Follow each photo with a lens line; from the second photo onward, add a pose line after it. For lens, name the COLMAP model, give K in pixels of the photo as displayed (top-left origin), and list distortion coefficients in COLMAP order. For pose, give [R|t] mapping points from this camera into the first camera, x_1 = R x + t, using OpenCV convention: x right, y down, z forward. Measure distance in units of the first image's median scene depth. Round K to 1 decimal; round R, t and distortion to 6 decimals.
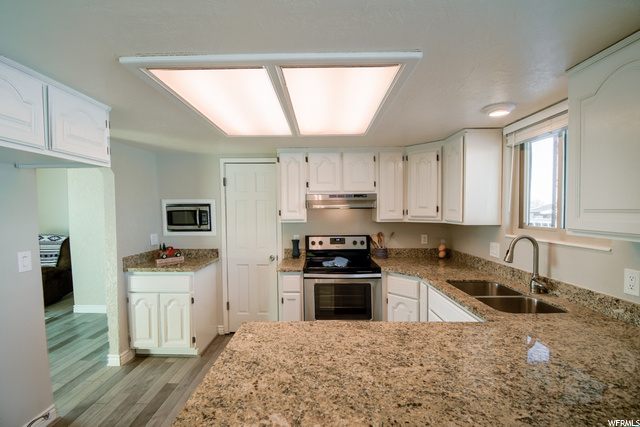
lens RADIAL K [[287.4, 0, 313.3], [0, 287.4, 220.9], [0, 0, 1]] dist [0.010892, -0.018814]
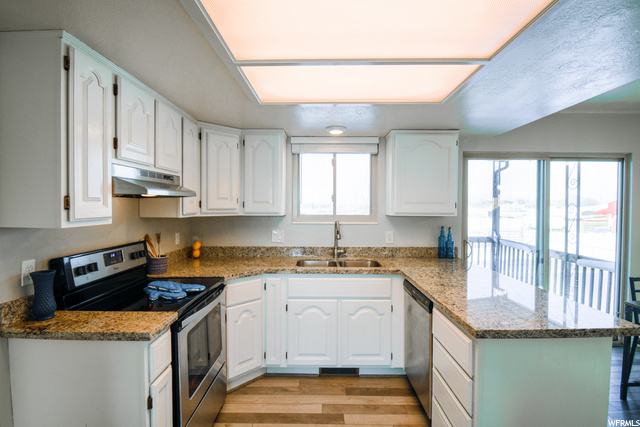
lens RADIAL K [[317.5, 0, 320.0], [0, 317.5, 213.5], [0, 0, 1]] dist [-0.000385, -0.000060]
pose [[-0.007161, -0.019671, 0.999781, -0.531317], [0.034536, 0.999205, 0.019907, -0.010162], [-0.999378, 0.034671, -0.006476, 0.664411]]
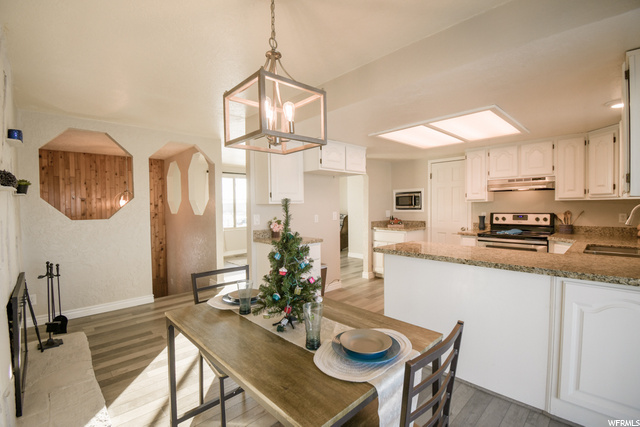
lens RADIAL K [[287.4, 0, 313.3], [0, 287.4, 220.9], [0, 0, 1]] dist [0.010892, -0.018814]
pose [[0.688889, 0.034203, -0.724060, 0.387151], [-0.024062, 0.999415, 0.024317, 0.080662], [0.724468, 0.000671, 0.689309, -0.501951]]
